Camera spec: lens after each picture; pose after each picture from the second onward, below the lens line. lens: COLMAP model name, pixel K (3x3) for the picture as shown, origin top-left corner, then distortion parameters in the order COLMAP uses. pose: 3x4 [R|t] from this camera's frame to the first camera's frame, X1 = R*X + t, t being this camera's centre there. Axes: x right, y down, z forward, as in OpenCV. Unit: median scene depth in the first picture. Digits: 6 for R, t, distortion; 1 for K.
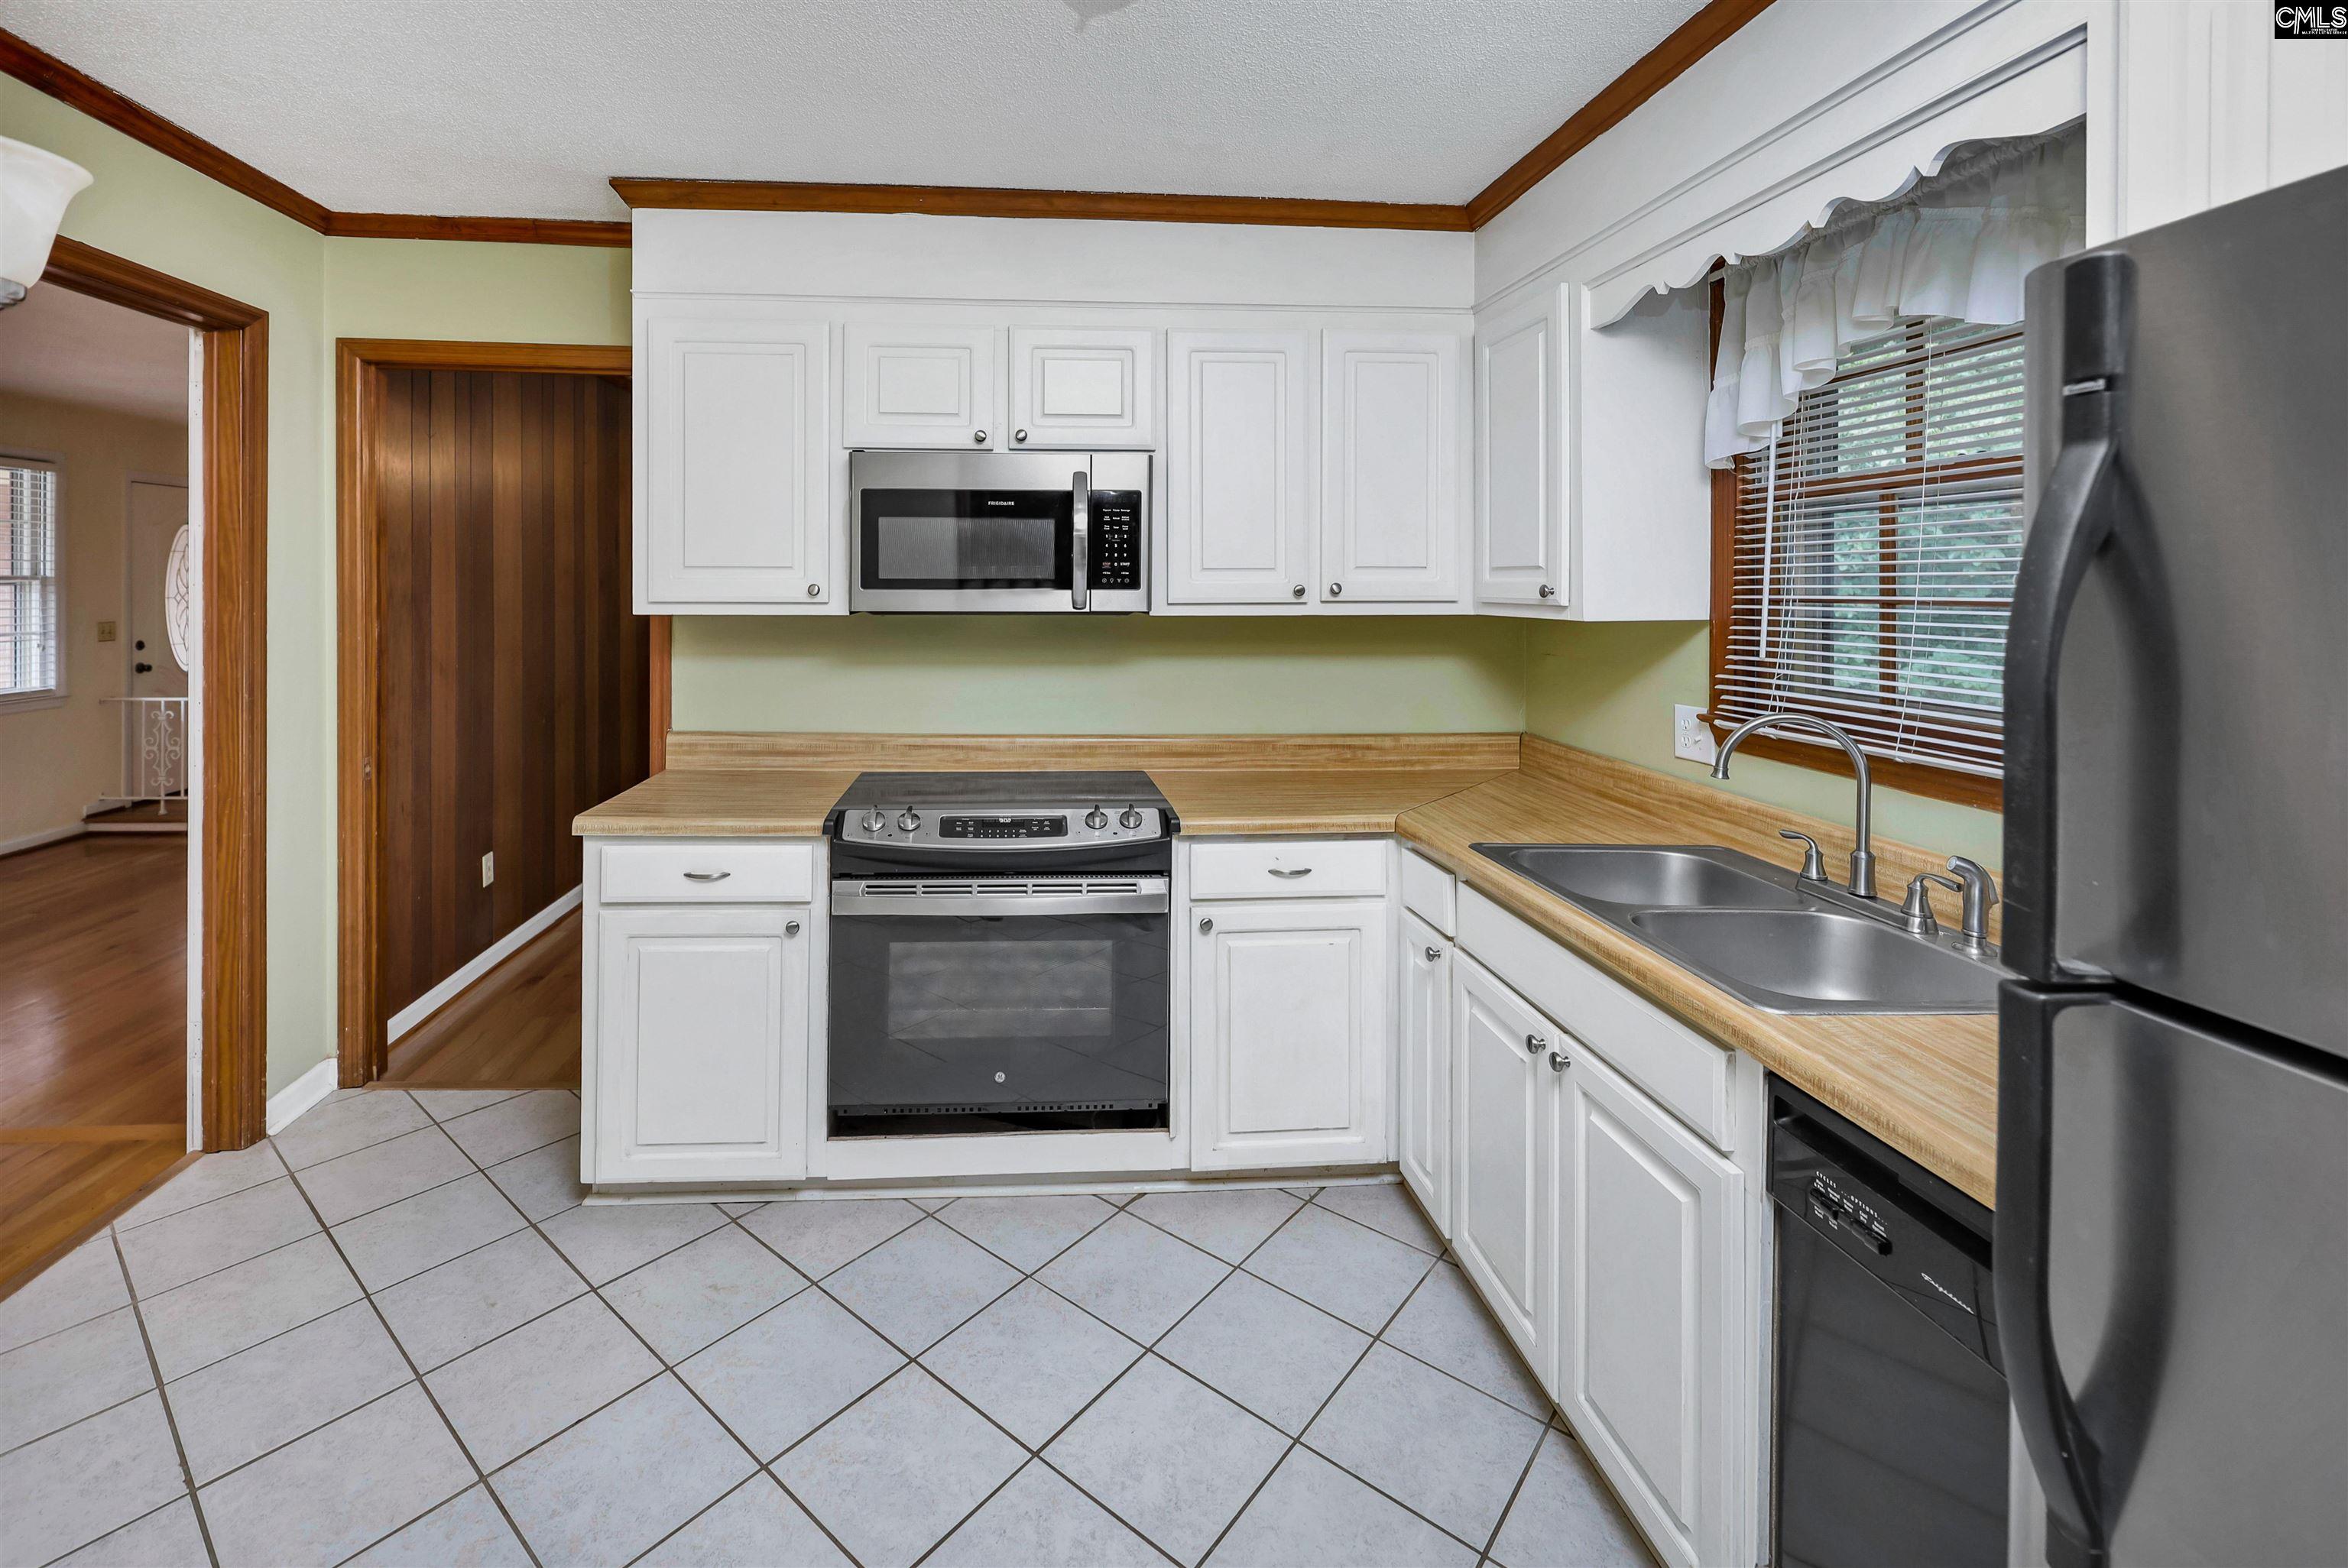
lens RADIAL K [[1023.5, 0, 1045.7], [0, 1023.5, 591.7], [0, 0, 1]] dist [-0.000257, -0.000075]
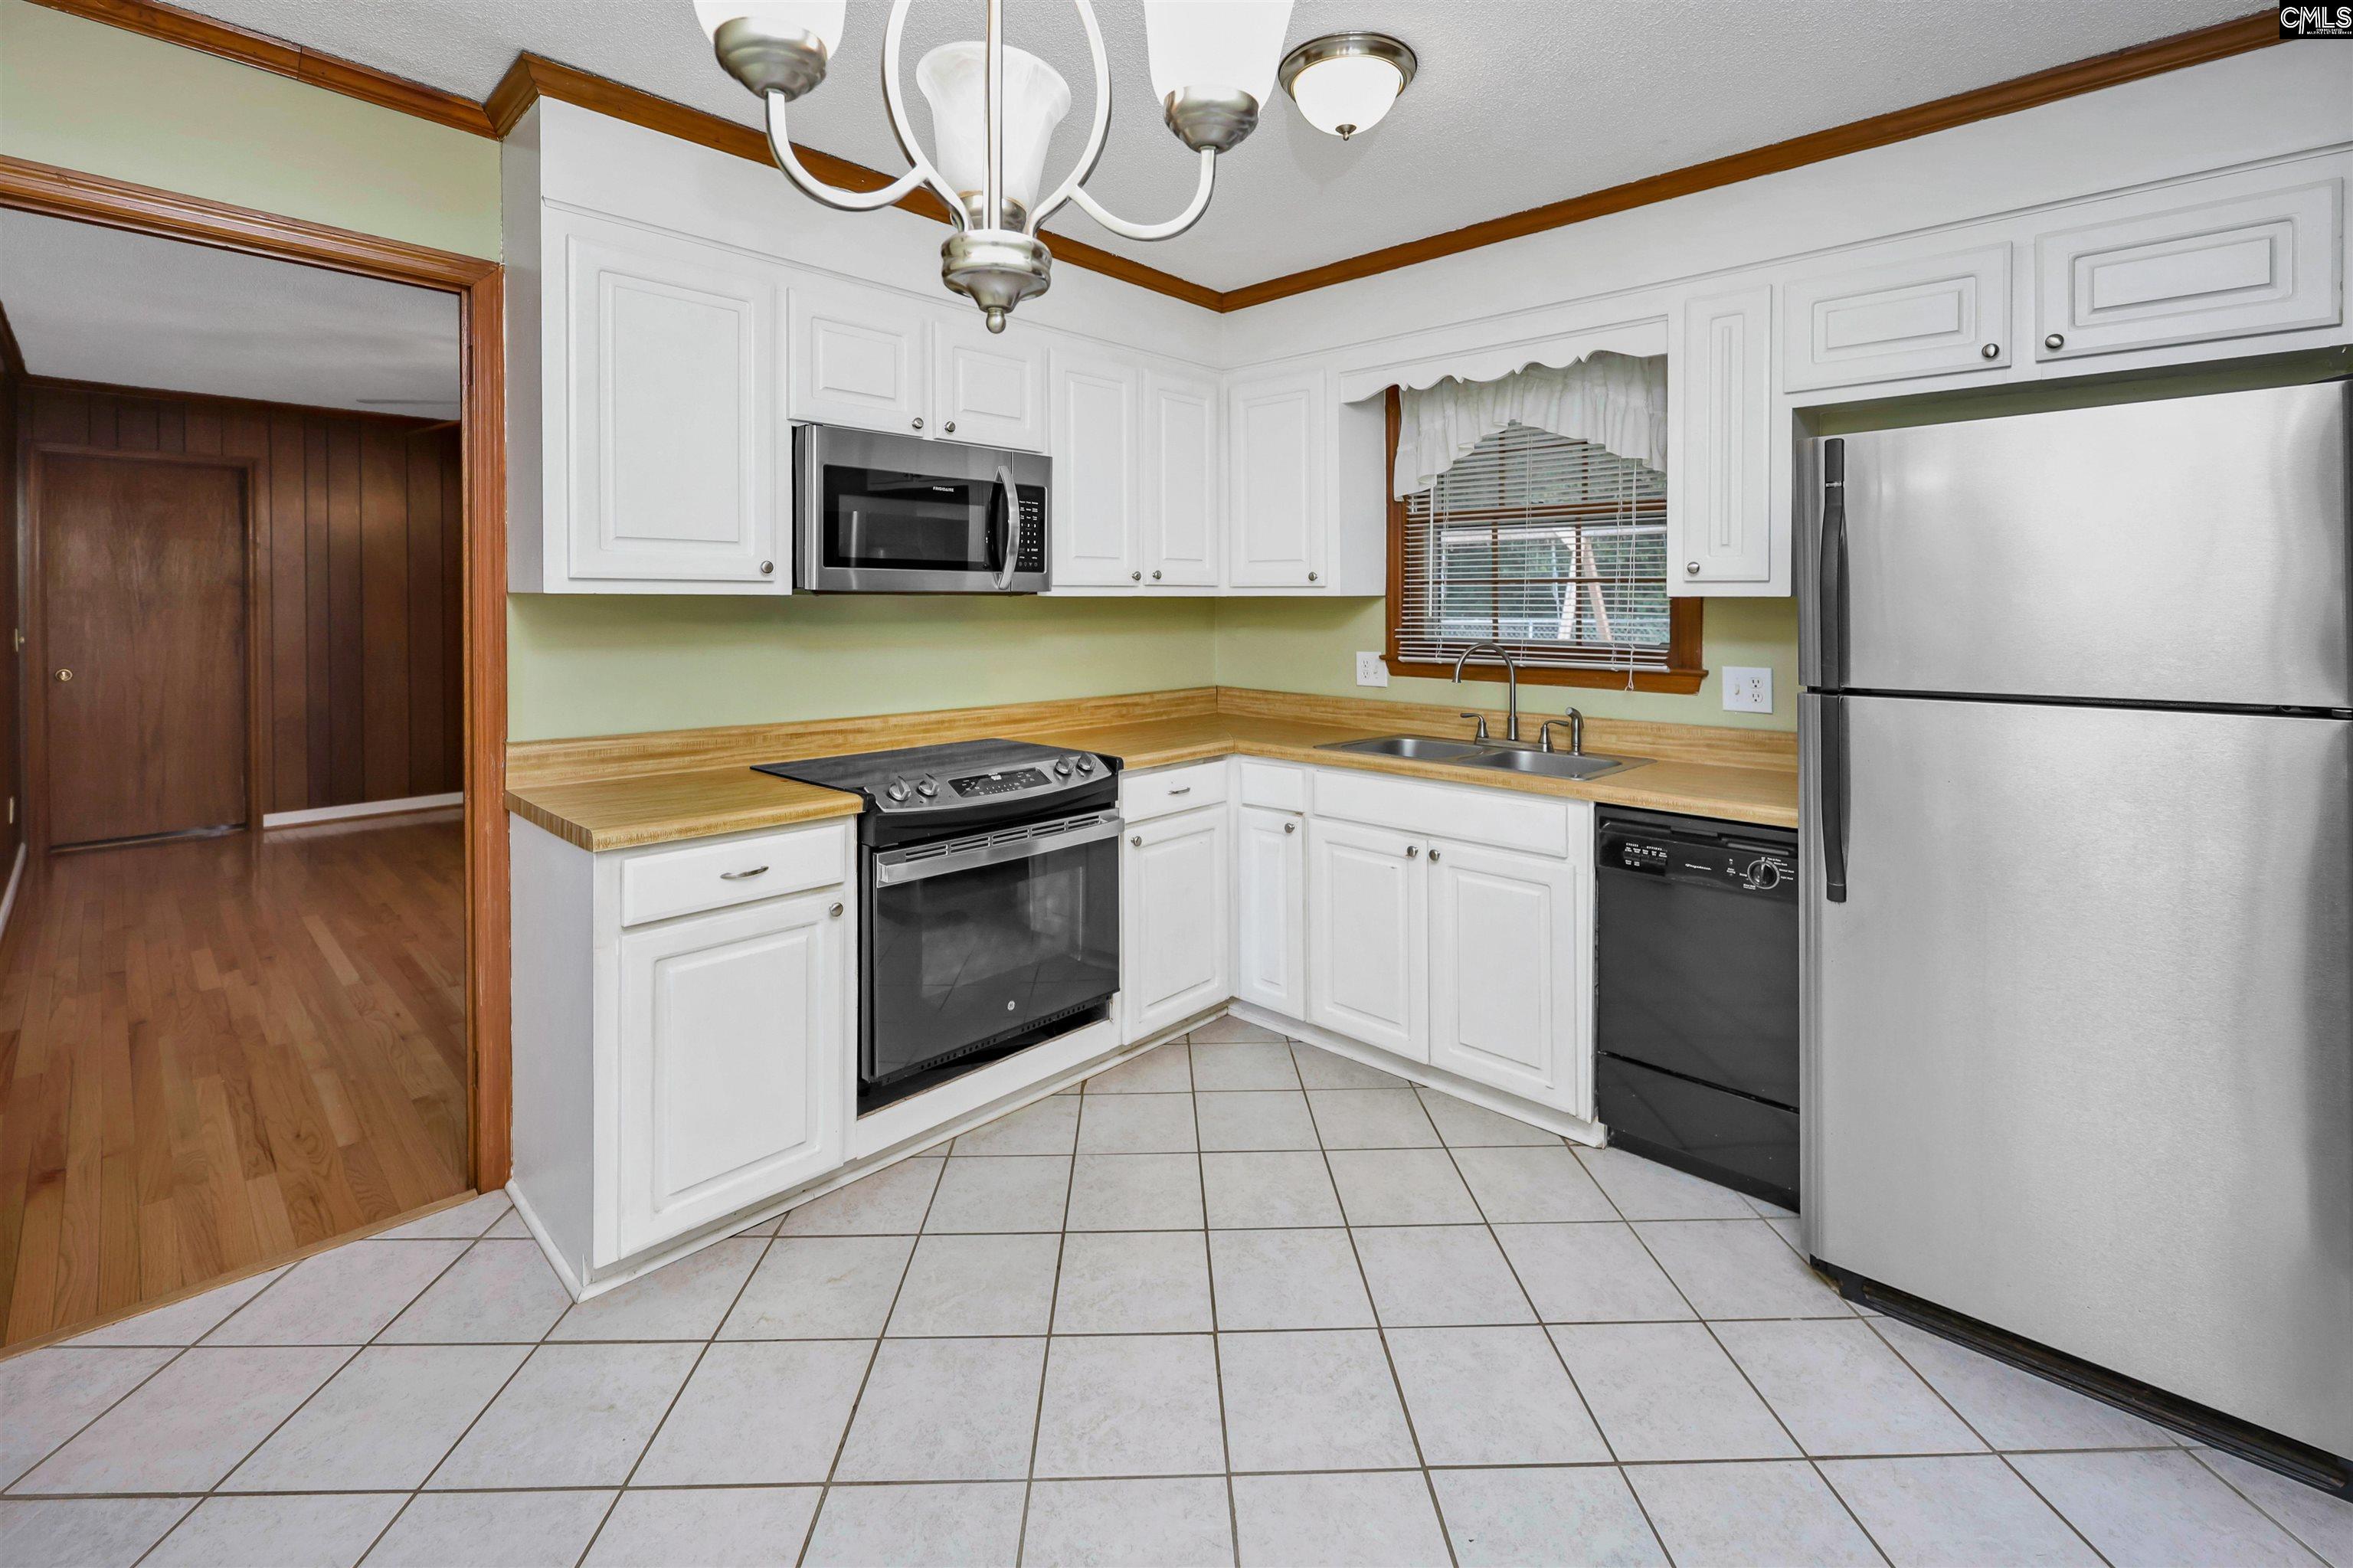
lens RADIAL K [[1040.5, 0, 1172.4], [0, 1040.5, 608.3], [0, 0, 1]] dist [-0.000412, -0.000097]
pose [[0.723964, -0.007810, 0.689794, -0.672199], [0.005673, 0.999969, 0.005369, 0.035704], [-0.689815, 0.000026, 0.723986, 0.057587]]
